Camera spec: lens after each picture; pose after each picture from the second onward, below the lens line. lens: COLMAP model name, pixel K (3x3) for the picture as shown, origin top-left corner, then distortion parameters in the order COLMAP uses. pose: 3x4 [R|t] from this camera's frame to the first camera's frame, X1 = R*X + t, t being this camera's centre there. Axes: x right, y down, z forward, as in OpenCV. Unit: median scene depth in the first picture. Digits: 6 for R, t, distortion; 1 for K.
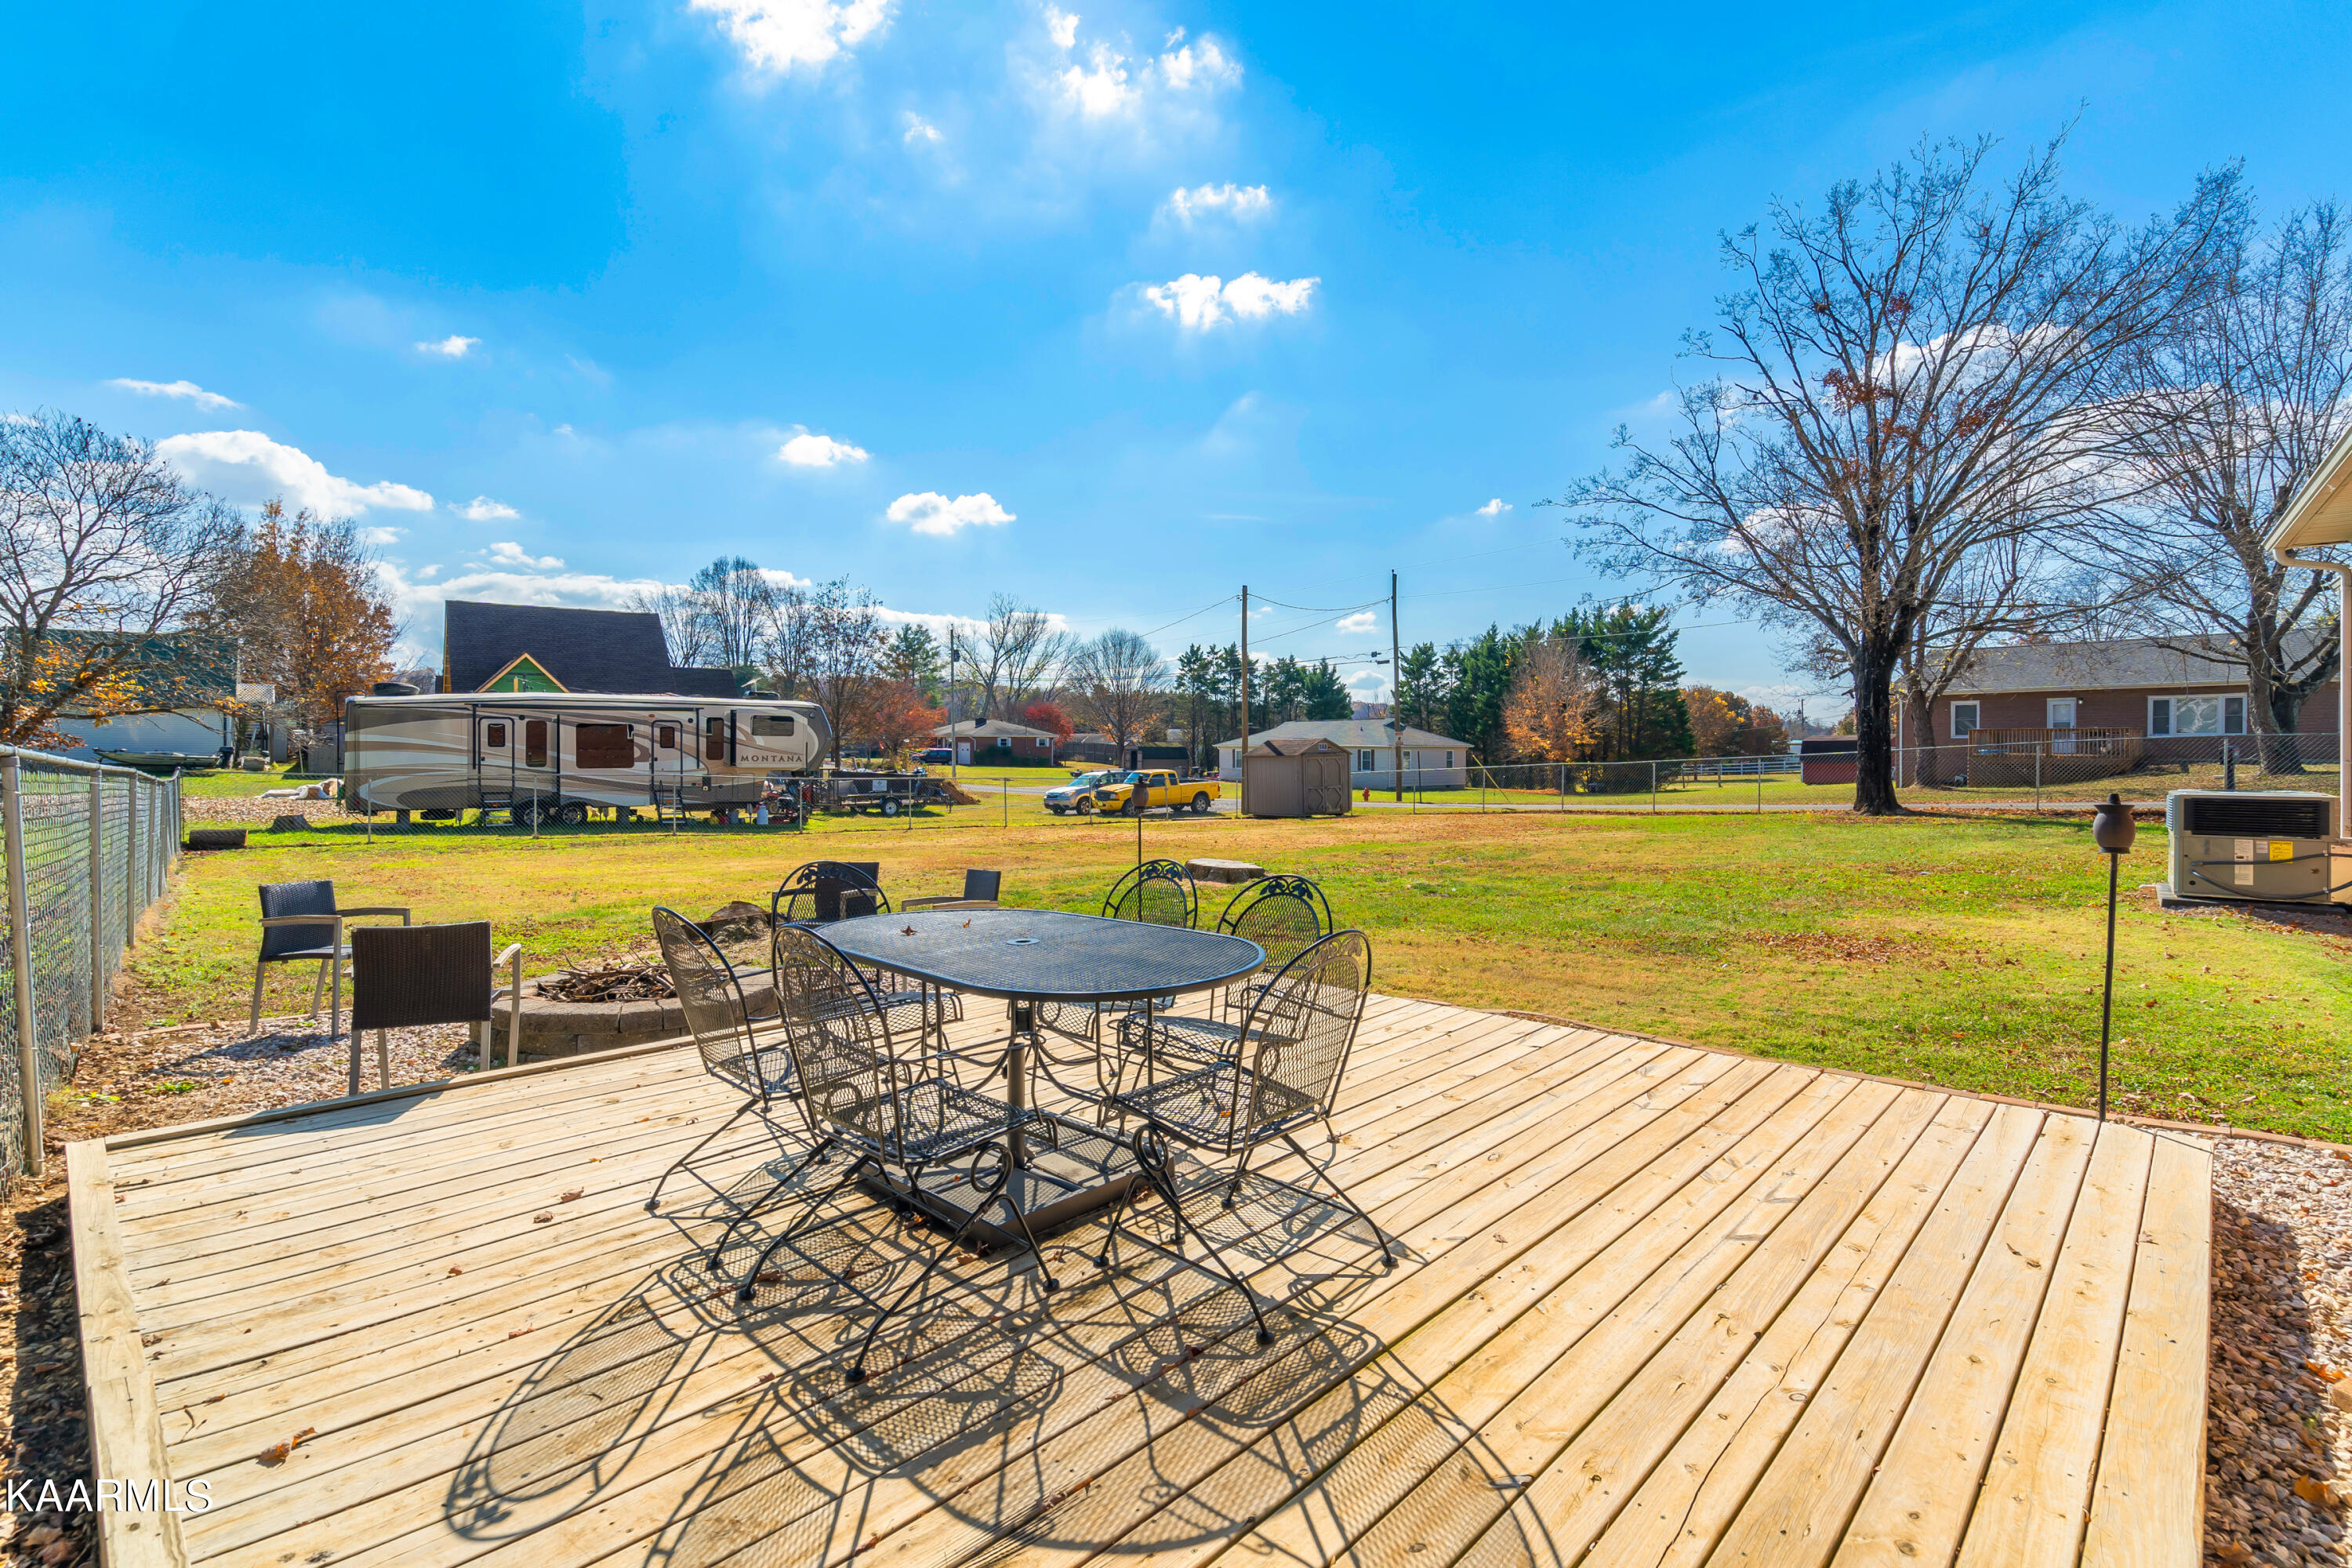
lens RADIAL K [[1081.5, 0, 1172.2], [0, 1081.5, 755.0], [0, 0, 1]] dist [-0.001221, -0.000114]
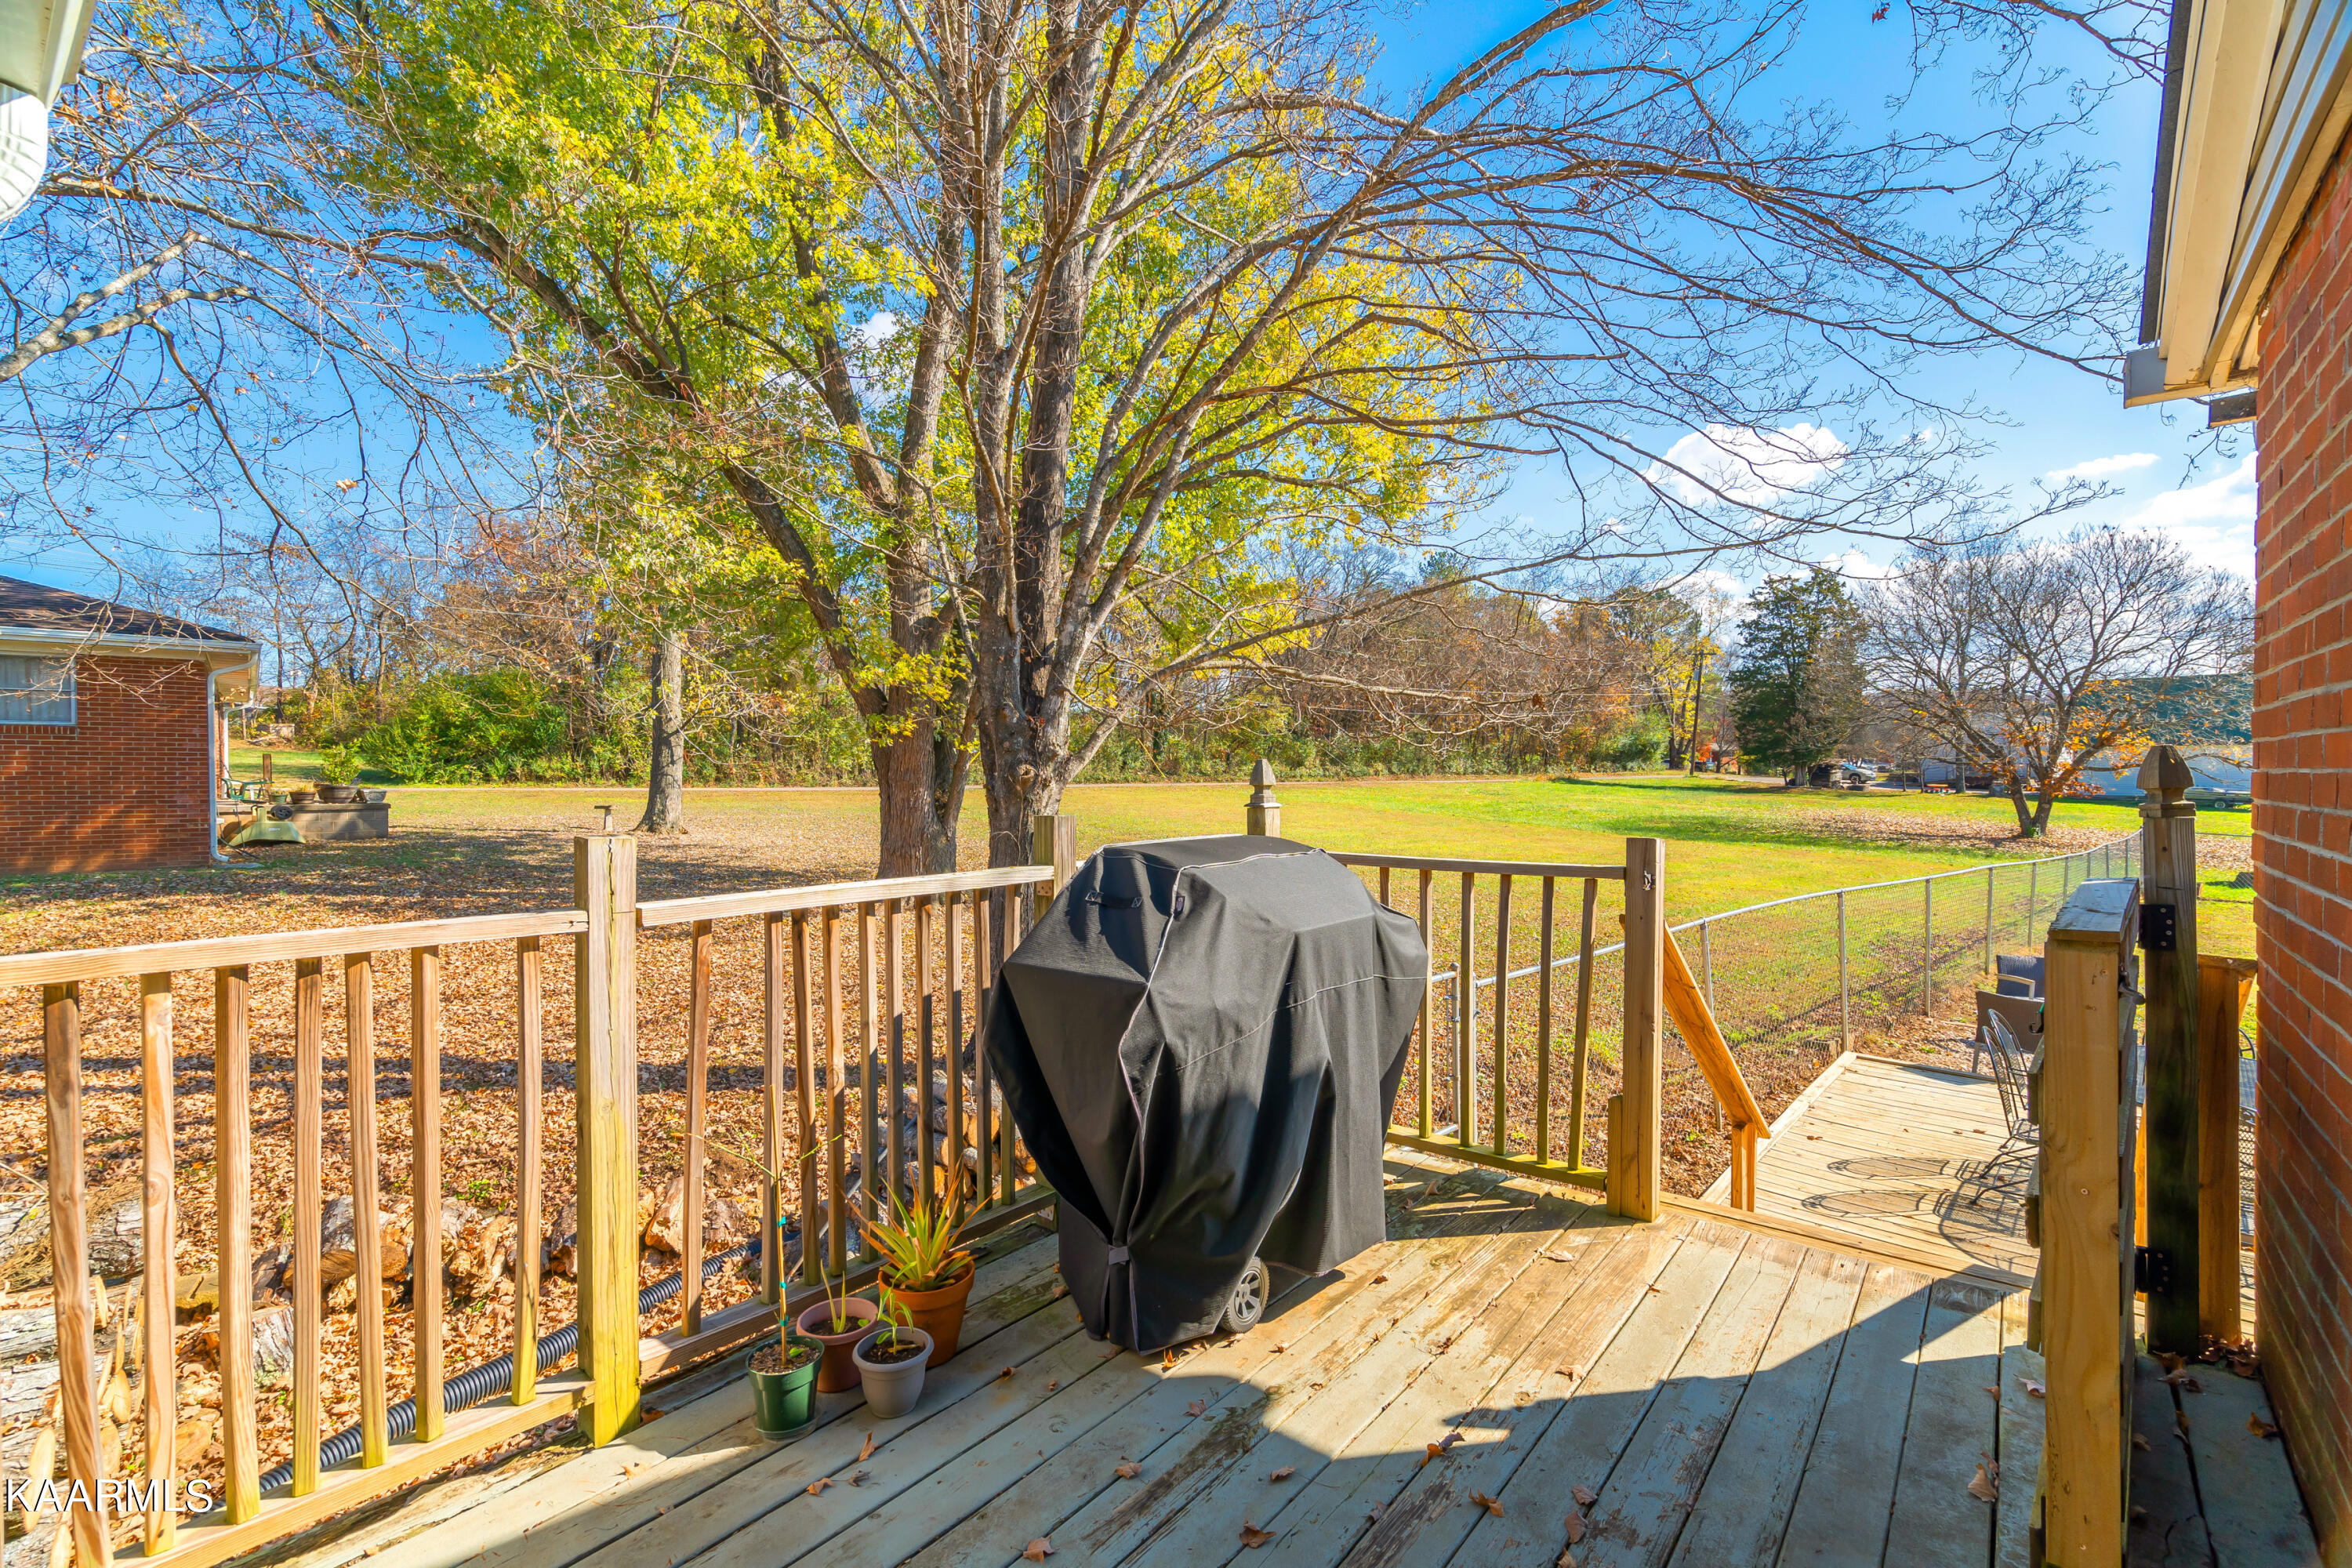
lens RADIAL K [[1062.1, 0, 1168.7], [0, 1062.1, 819.6], [0, 0, 1]] dist [-0.002215, -0.000639]
pose [[0.021773, 0.051240, -0.998449, 0.296786], [-0.005240, 0.998678, 0.051137, -0.063898], [0.999749, 0.004118, 0.022013, -0.136259]]
